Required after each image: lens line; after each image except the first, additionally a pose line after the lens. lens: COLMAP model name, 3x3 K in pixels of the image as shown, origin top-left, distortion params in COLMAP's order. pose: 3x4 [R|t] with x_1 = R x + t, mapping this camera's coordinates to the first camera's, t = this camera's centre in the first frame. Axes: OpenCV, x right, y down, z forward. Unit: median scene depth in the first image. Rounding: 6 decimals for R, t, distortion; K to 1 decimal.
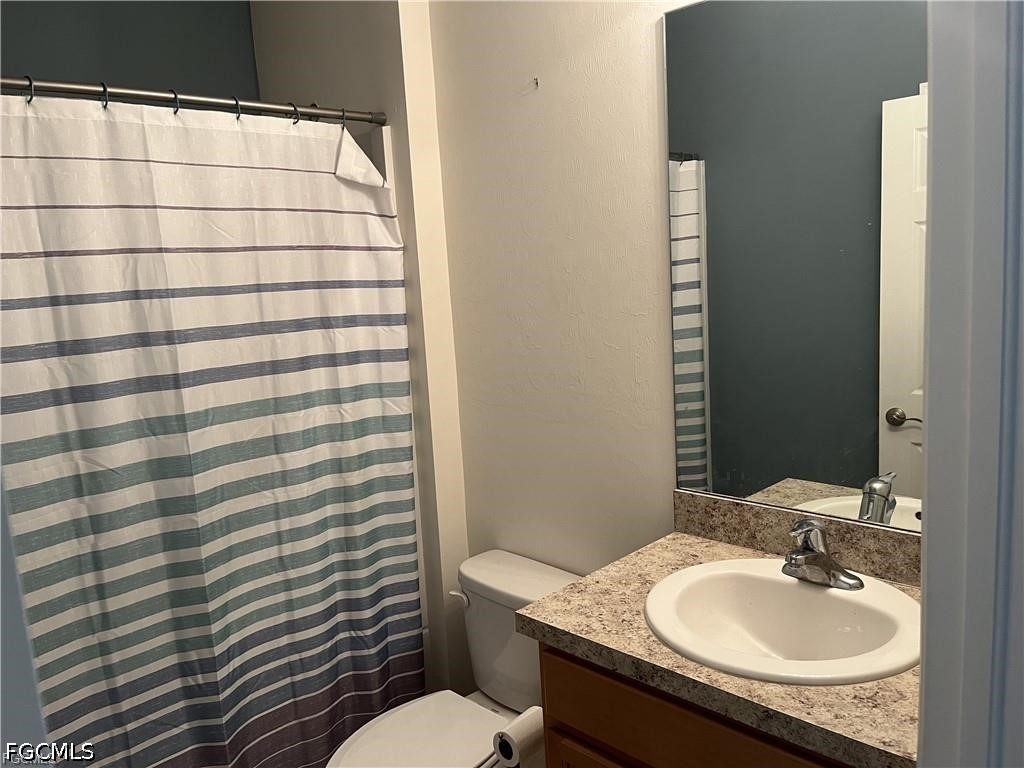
lens RADIAL K [[788.6, 0, 508.6], [0, 788.6, 386.0], [0, 0, 1]] dist [0.075178, -0.092786]
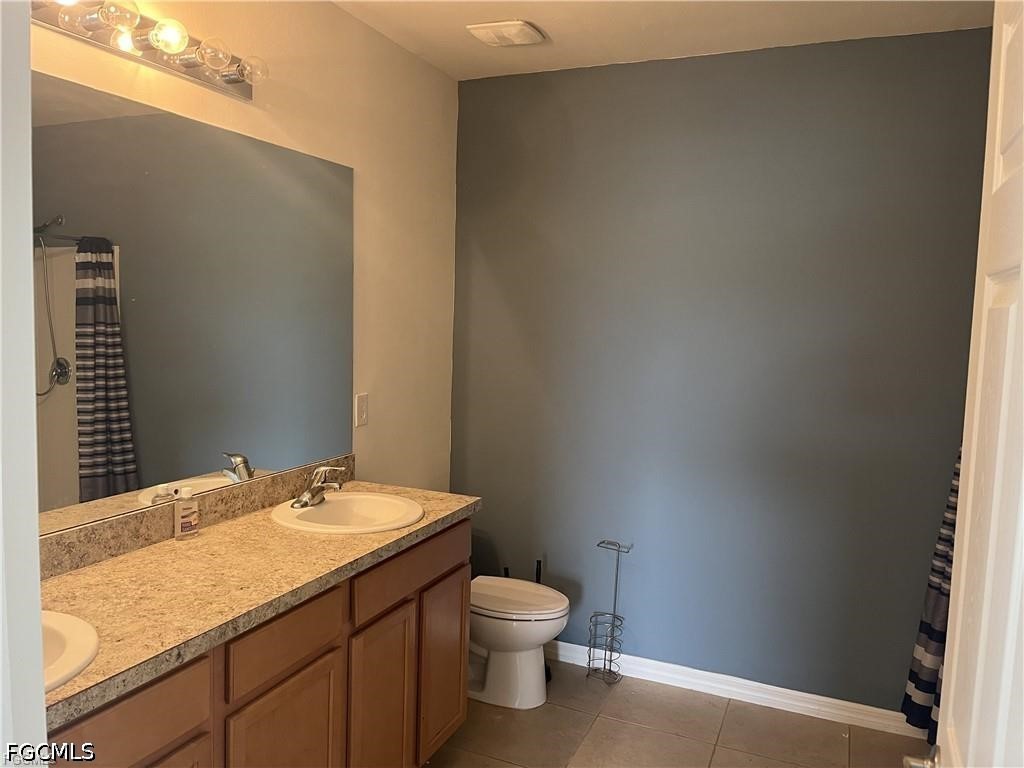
lens RADIAL K [[788.6, 0, 508.6], [0, 788.6, 386.0], [0, 0, 1]] dist [0.075178, -0.092786]
pose [[-0.369366, -0.055666, 0.927615, -1.124921], [0.110694, 0.988462, 0.103394, -0.118146], [-0.922668, 0.140872, -0.358942, 0.955061]]
